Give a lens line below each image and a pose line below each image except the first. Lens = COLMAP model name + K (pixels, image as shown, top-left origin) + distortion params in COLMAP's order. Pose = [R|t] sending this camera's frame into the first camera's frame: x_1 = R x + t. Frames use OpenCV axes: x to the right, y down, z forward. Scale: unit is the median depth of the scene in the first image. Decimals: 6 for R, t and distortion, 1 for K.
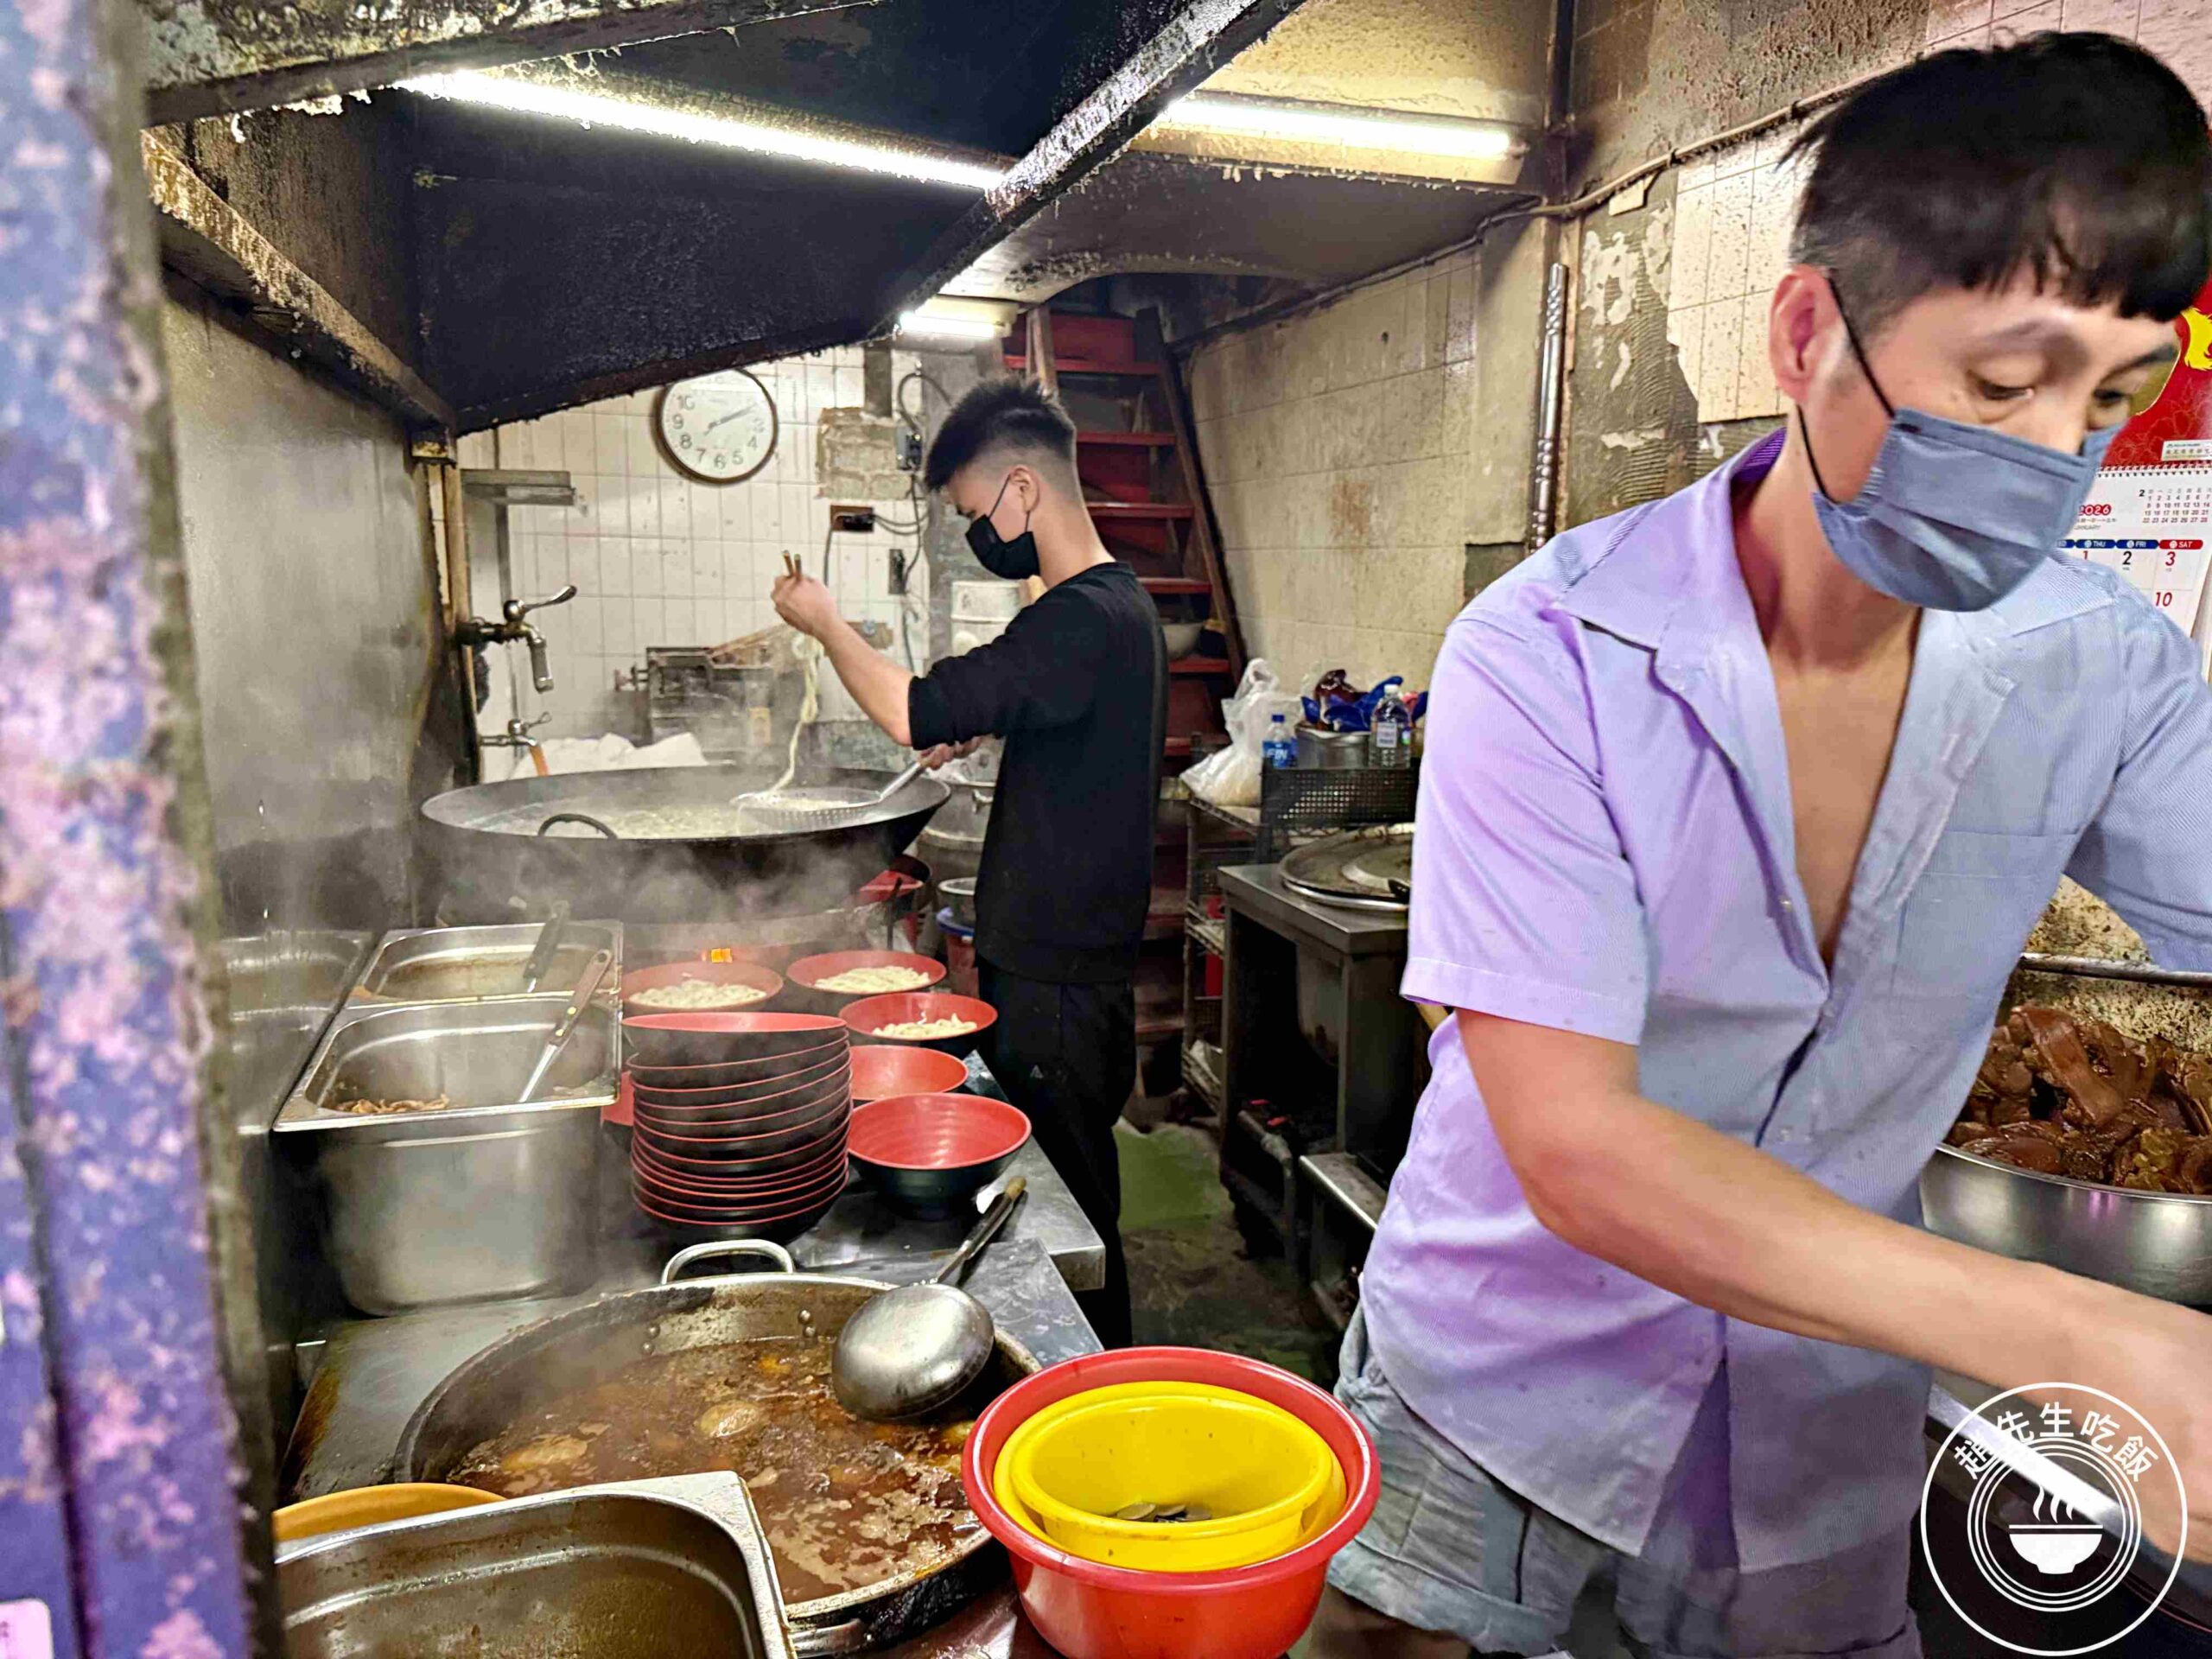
lens RADIAL K [[1566.6, 0, 1105.8], [0, 1566.6, 832.9], [0, 0, 1]] dist [0.135303, -0.195084]
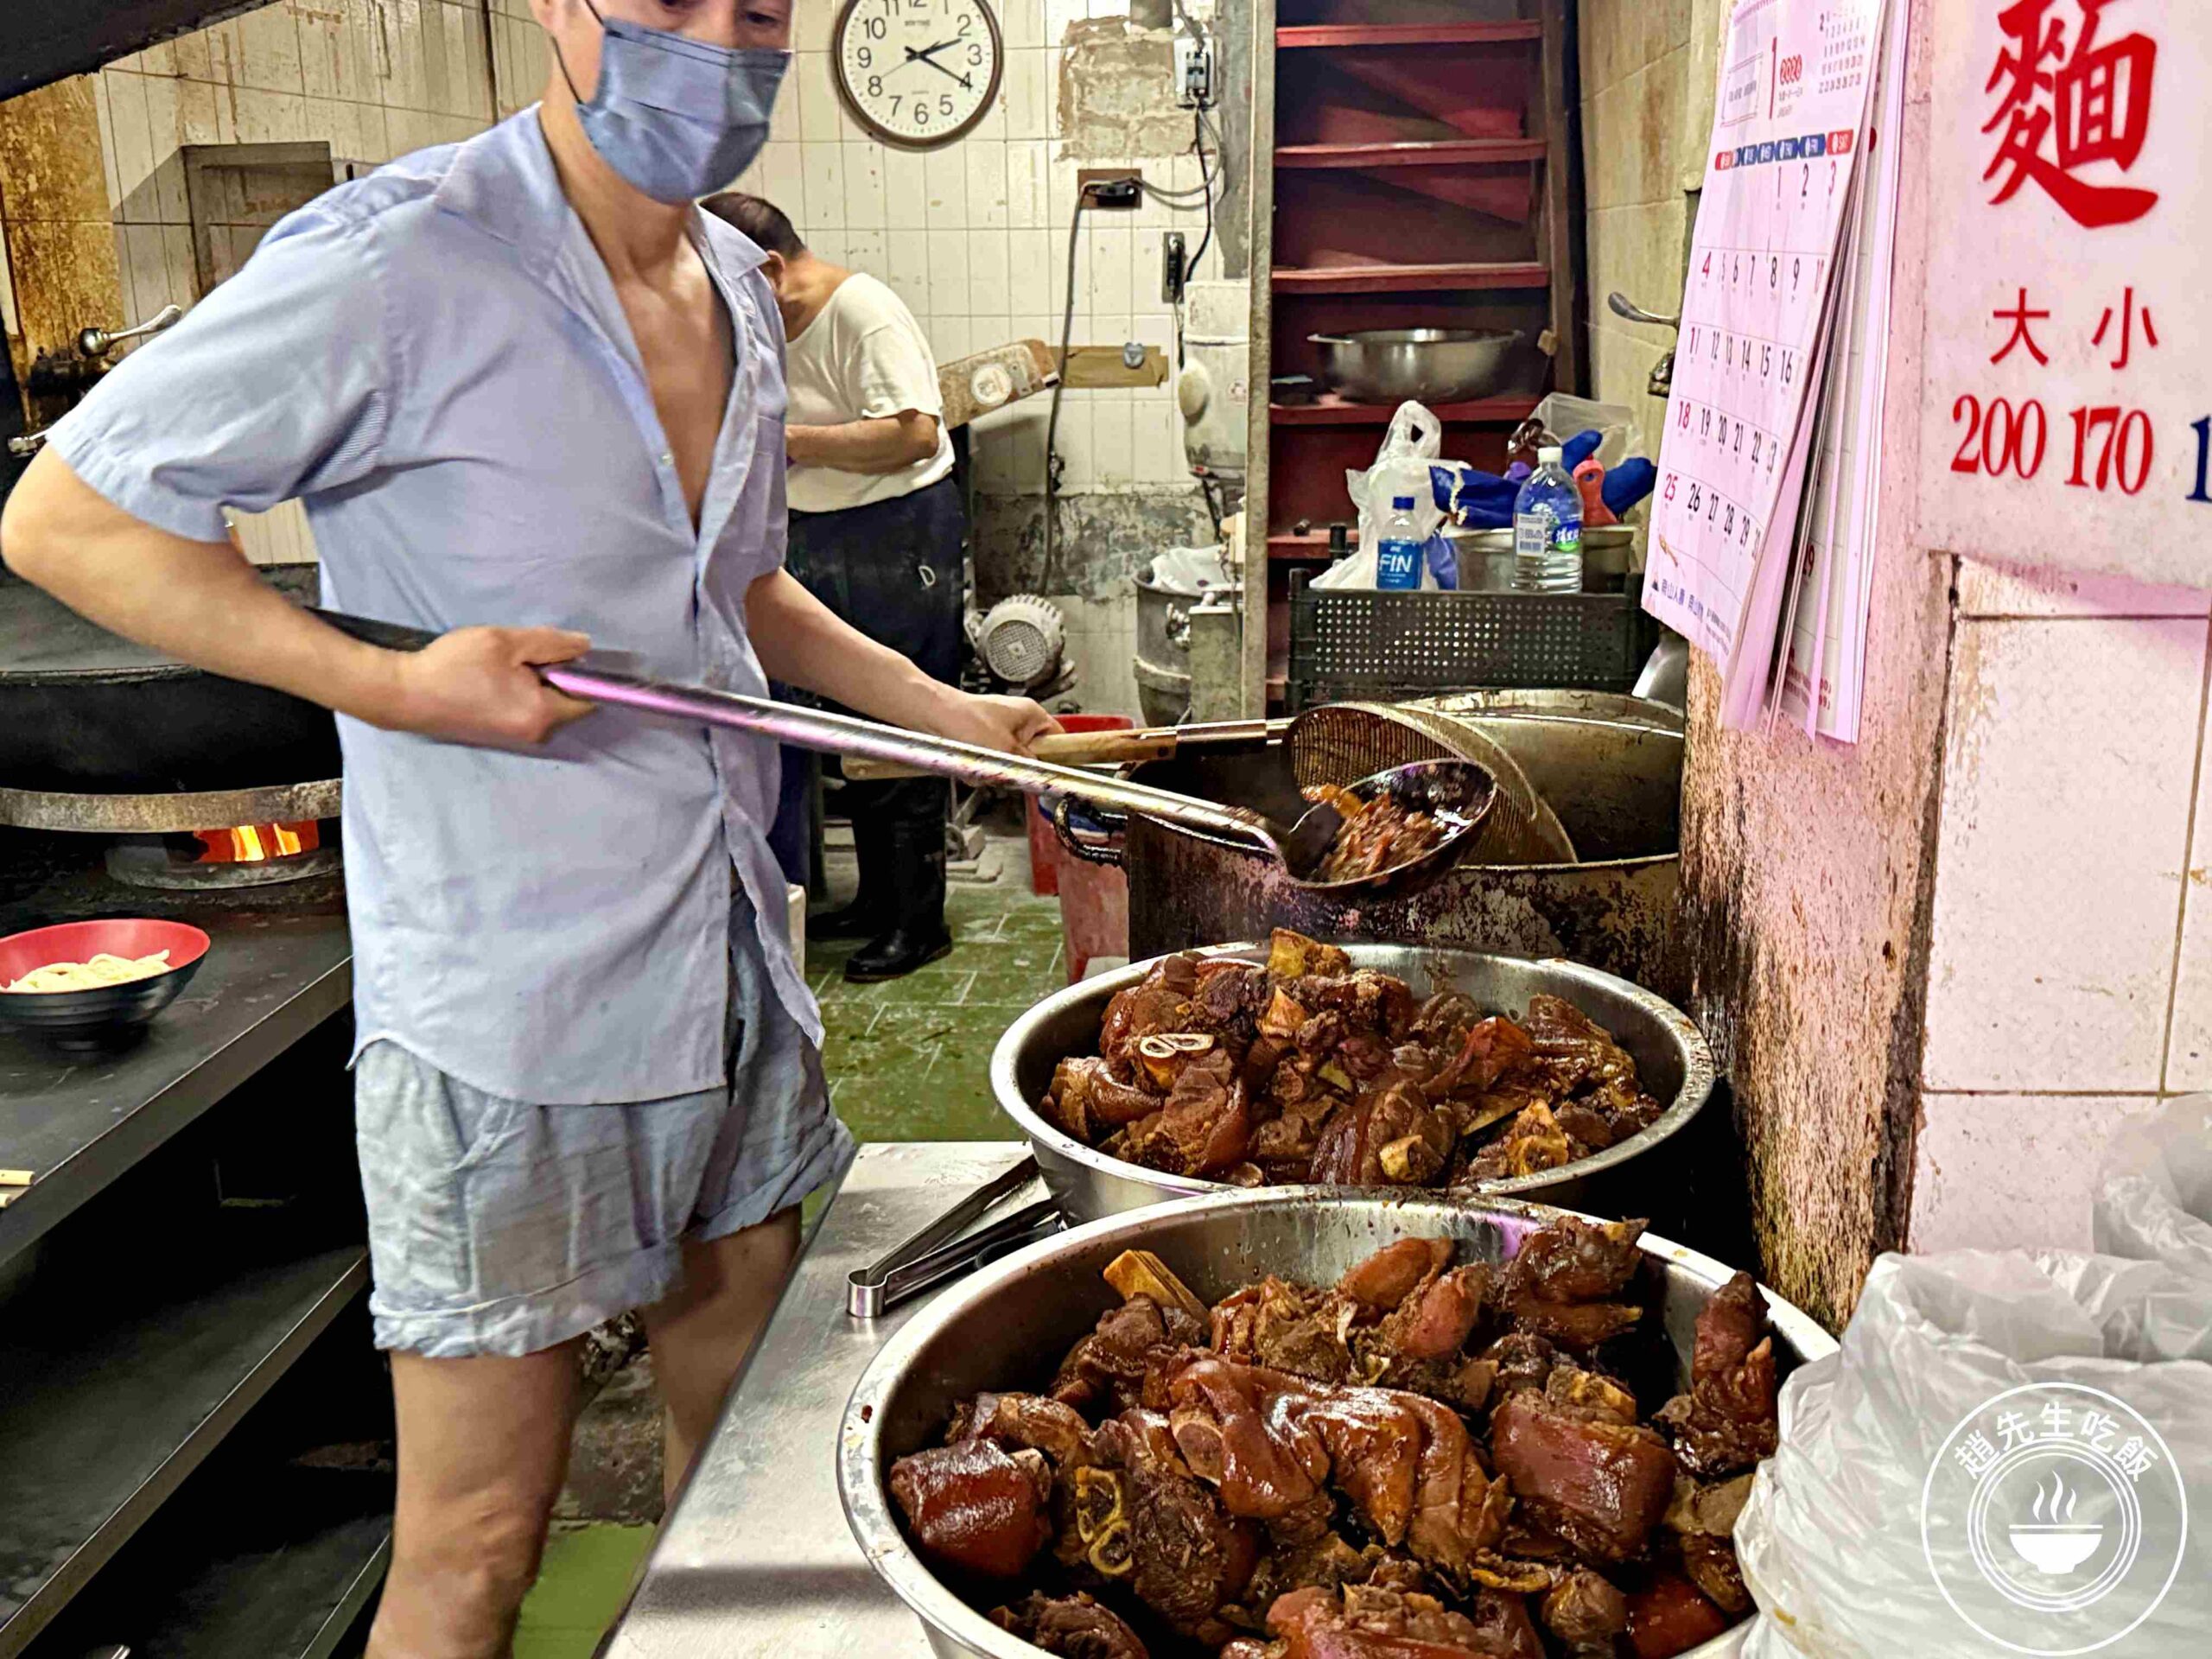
lens RADIAL K [[2206.0, 0, 1099.2], [0, 2206.0, 844.2], [0, 0, 1]] dist [0.172092, -0.333090]
pose [[0.920515, 0.069870, -0.384408, 0.222260], [-0.035082, 0.994687, 0.096787, -0.013316], [0.389128, -0.075608, 0.918076, 0.104162]]
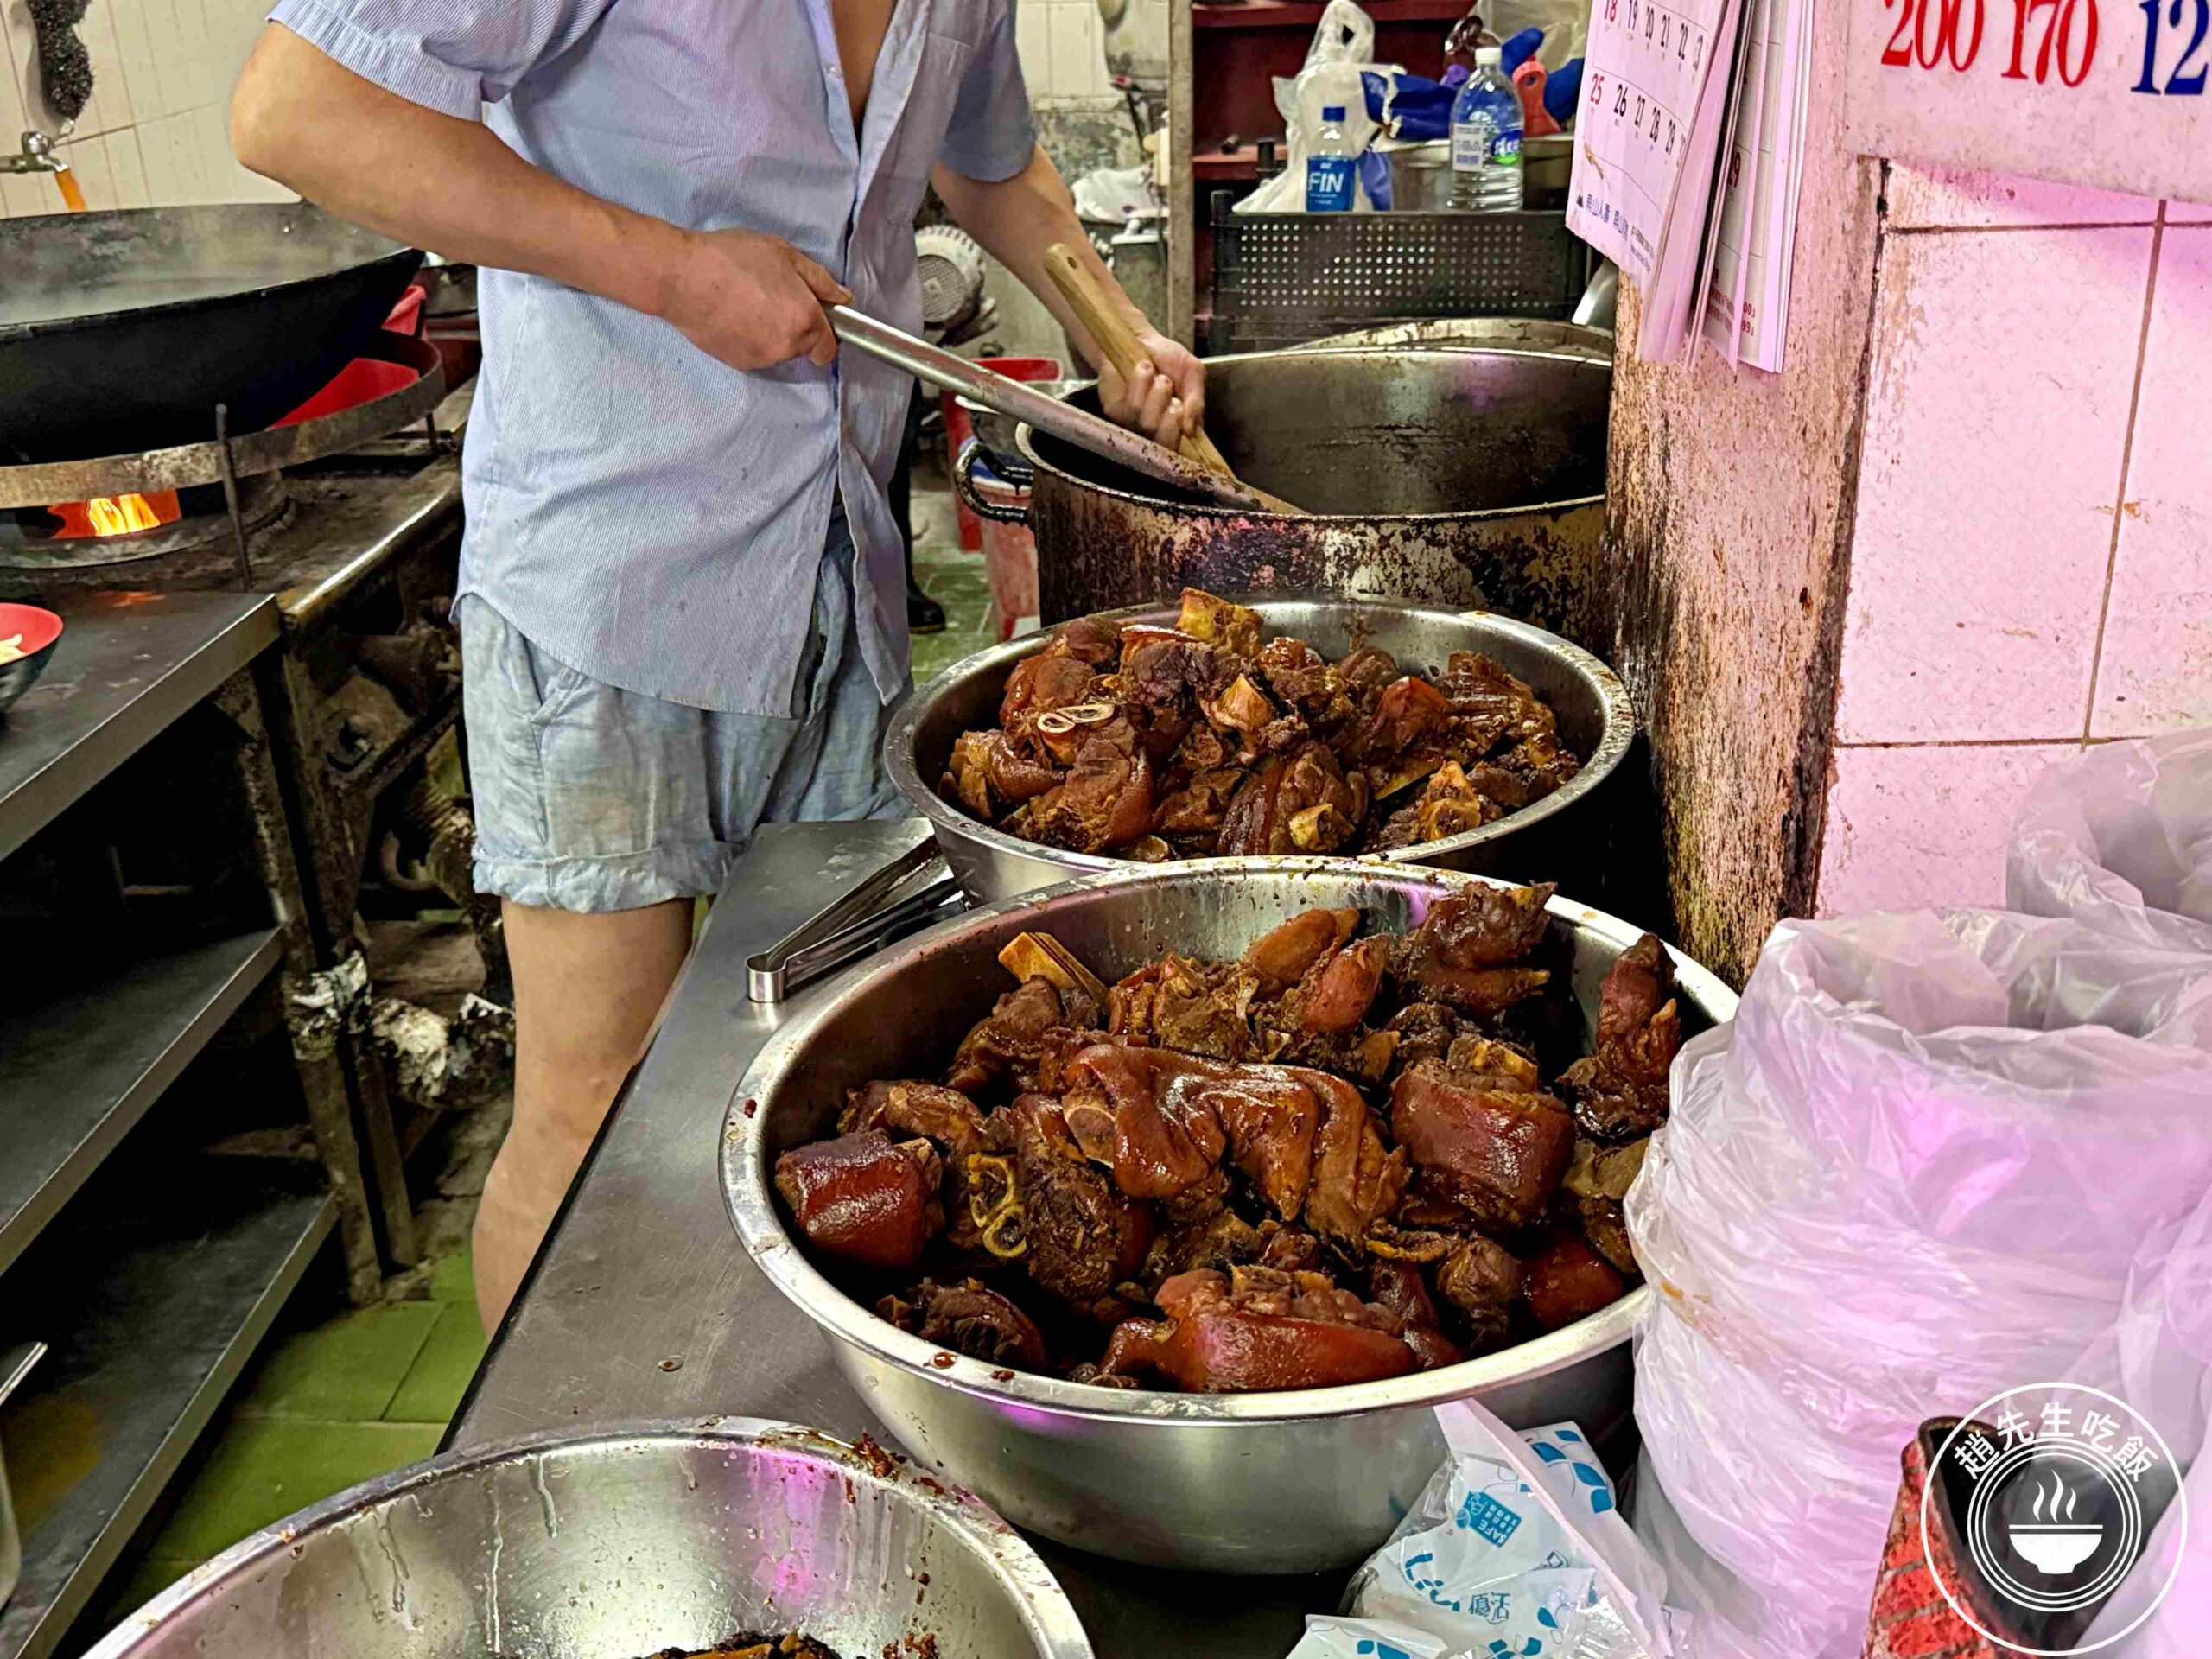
lens RADIAL K [[2250.8, 0, 1114.3], [0, 2250.8, 844.1], [0, 0, 1]] dist [0.188355, -0.384103]
pose [[0.933840, 0.099887, -0.343461, 0.224371], [-0.012574, 0.968791, 0.247559, -0.013745], [0.357470, -0.226862, 0.905952, 0.113167]]
